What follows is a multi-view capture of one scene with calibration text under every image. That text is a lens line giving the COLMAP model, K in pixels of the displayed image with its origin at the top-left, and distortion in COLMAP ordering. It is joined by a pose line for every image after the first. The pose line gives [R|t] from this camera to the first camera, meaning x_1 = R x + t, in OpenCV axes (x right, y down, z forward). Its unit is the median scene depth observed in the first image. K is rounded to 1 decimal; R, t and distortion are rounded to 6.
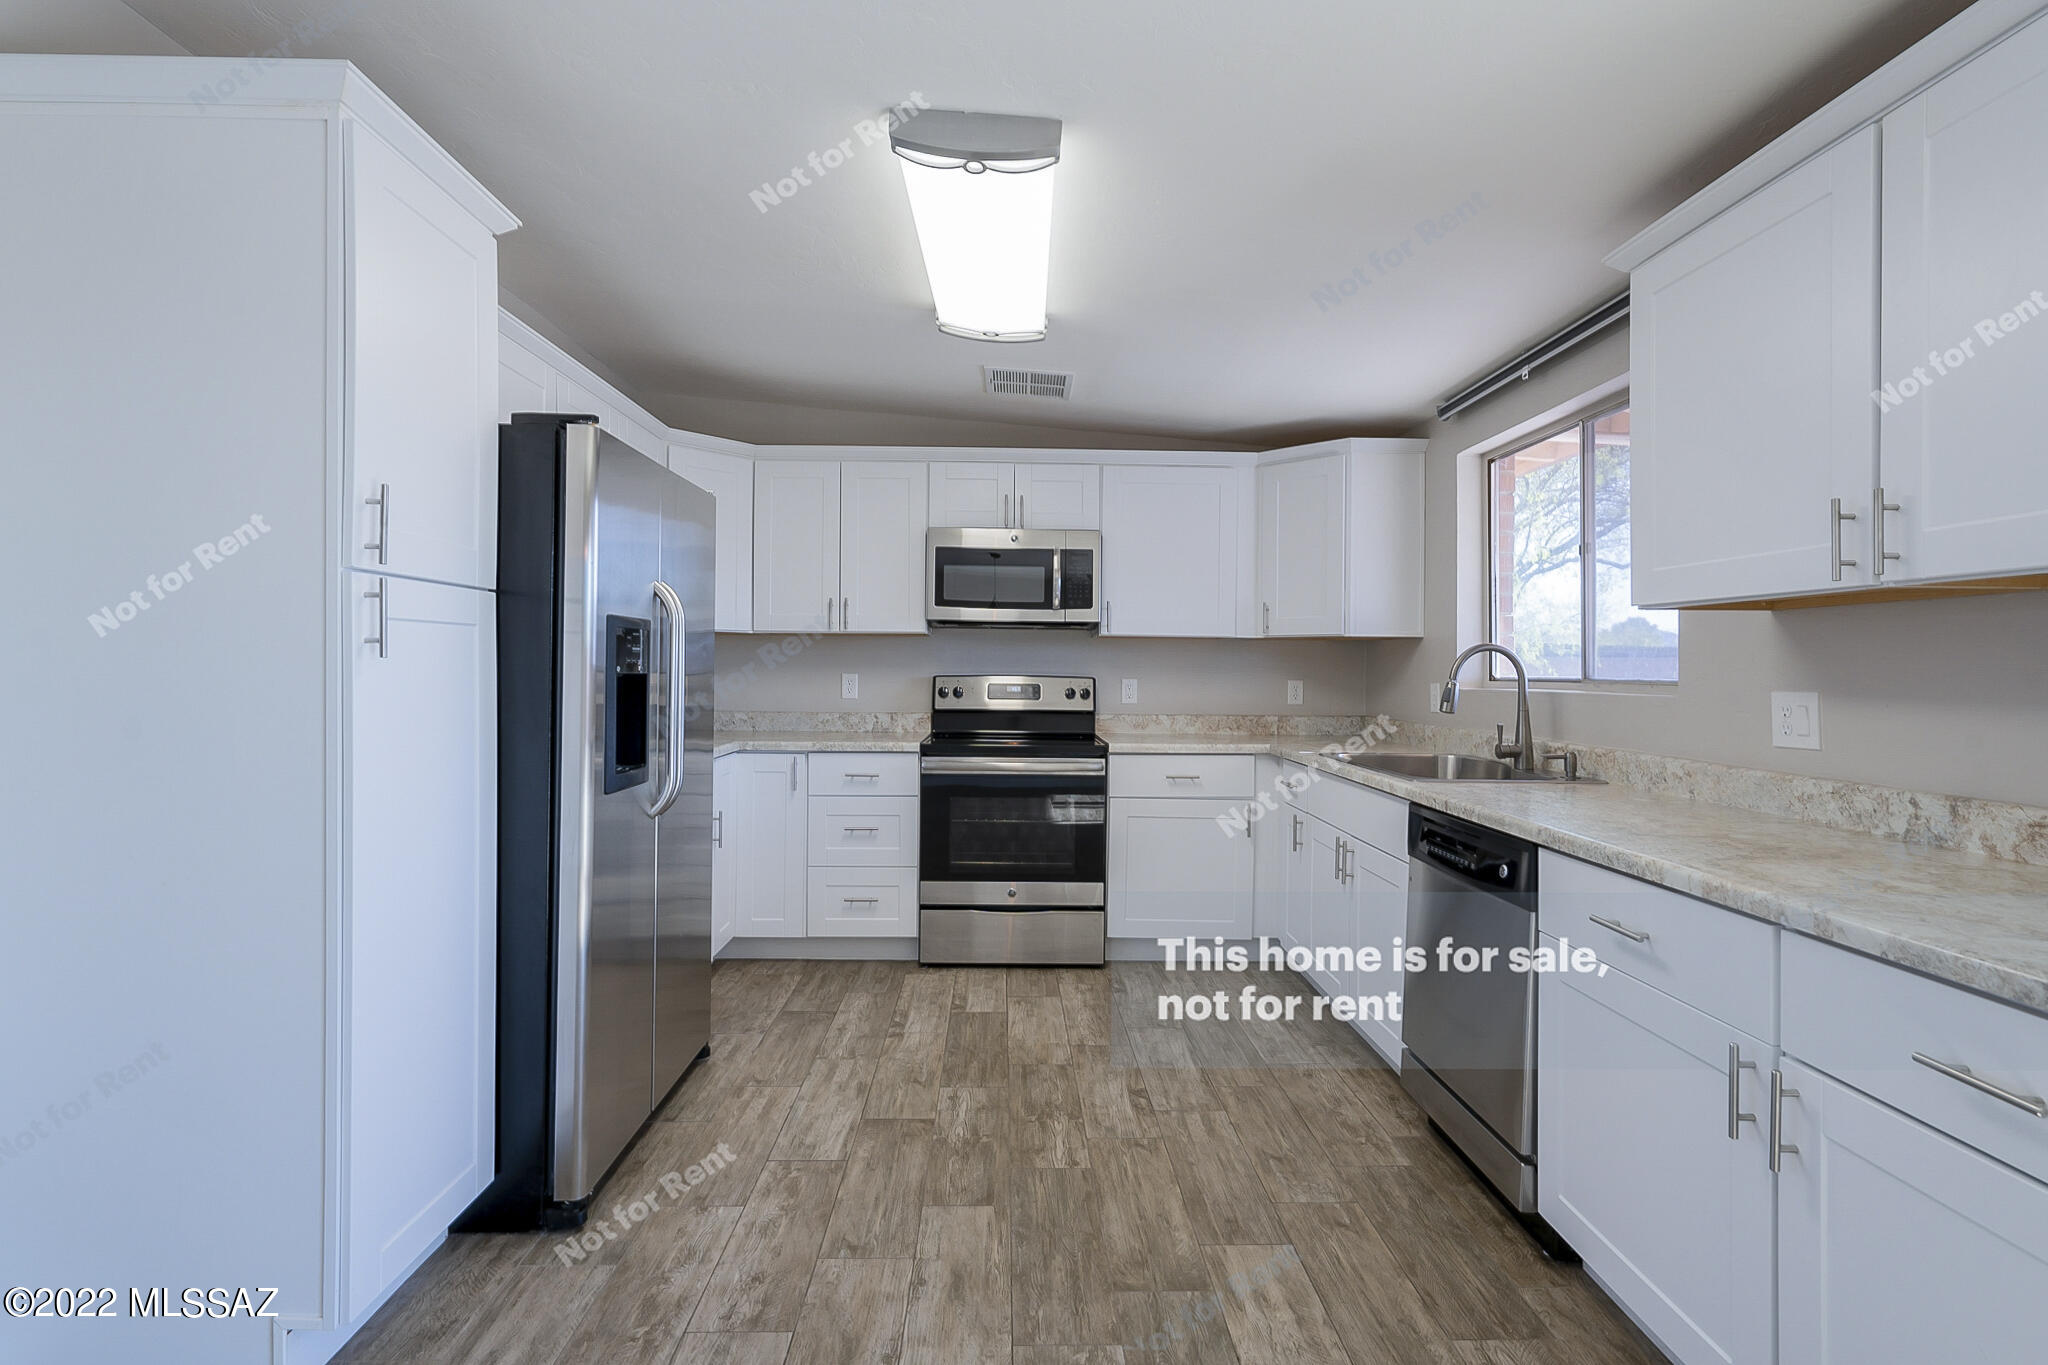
lens RADIAL K [[947.9, 0, 1022.7], [0, 947.9, 660.9], [0, 0, 1]] dist [0.002493, -0.000733]
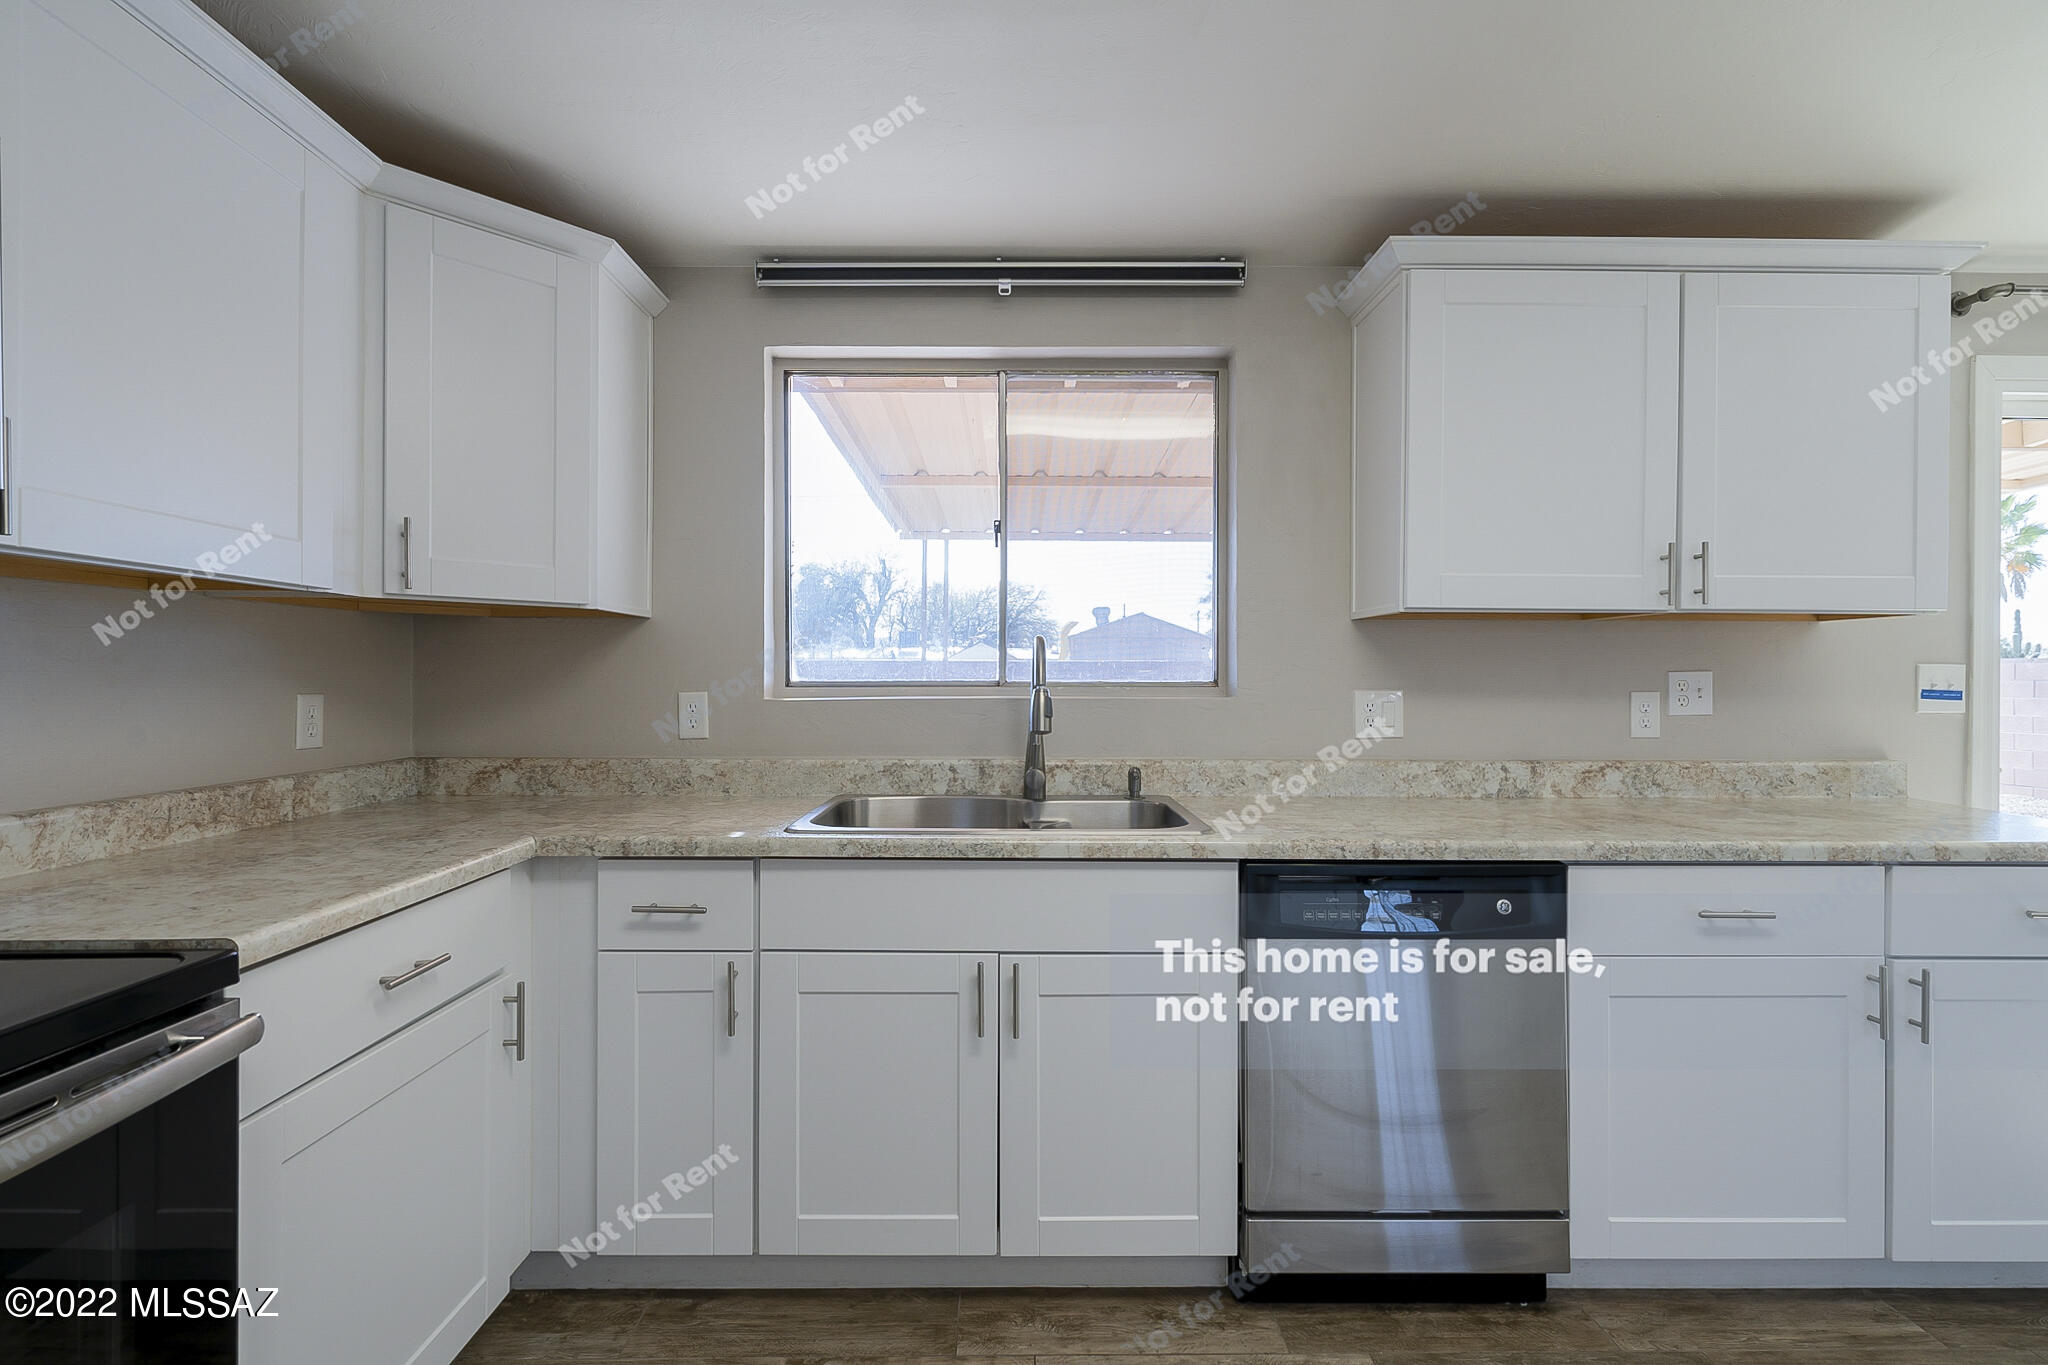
lens RADIAL K [[971.0, 0, 927.6], [0, 971.0, 668.1], [0, 0, 1]] dist [0.003380, -0.000084]
pose [[0.006626, -0.005770, 0.999961, -0.417391], [-0.010305, 0.999930, 0.005838, 0.005223], [-0.999925, -0.010343, 0.006566, 1.664432]]
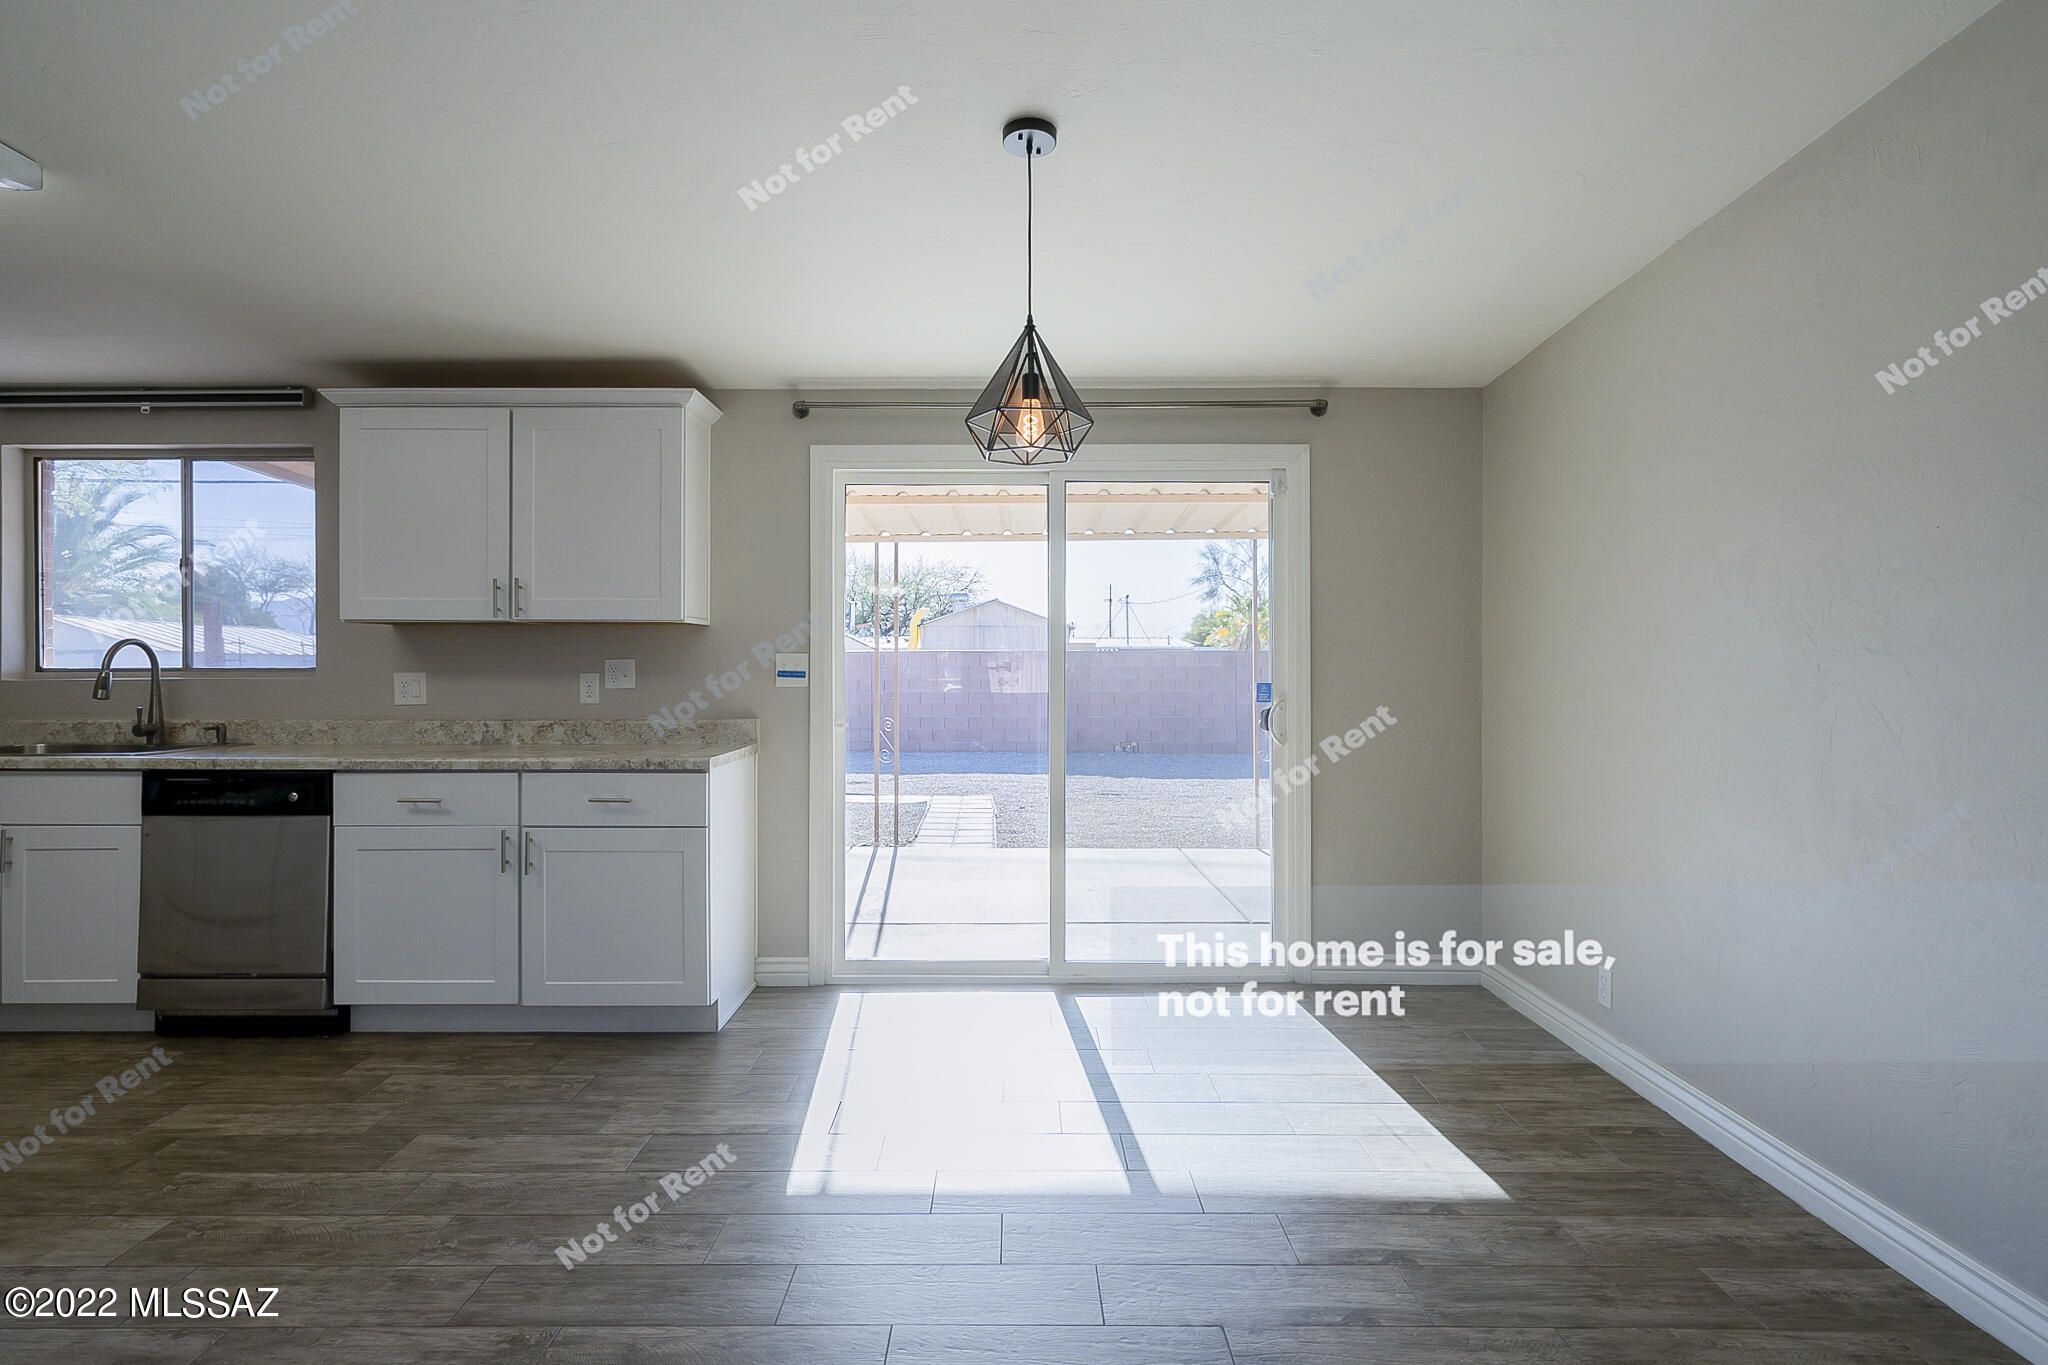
lens RADIAL K [[1025.1, 0, 1024.6], [0, 1025.1, 651.9], [0, 0, 1]] dist [-0.002080, 0.000884]
pose [[0.015135, 0.002006, 0.999883, -1.132931], [-0.003550, 0.999992, -0.001952, -0.005663], [-0.999879, -0.003520, 0.015142, -0.170155]]
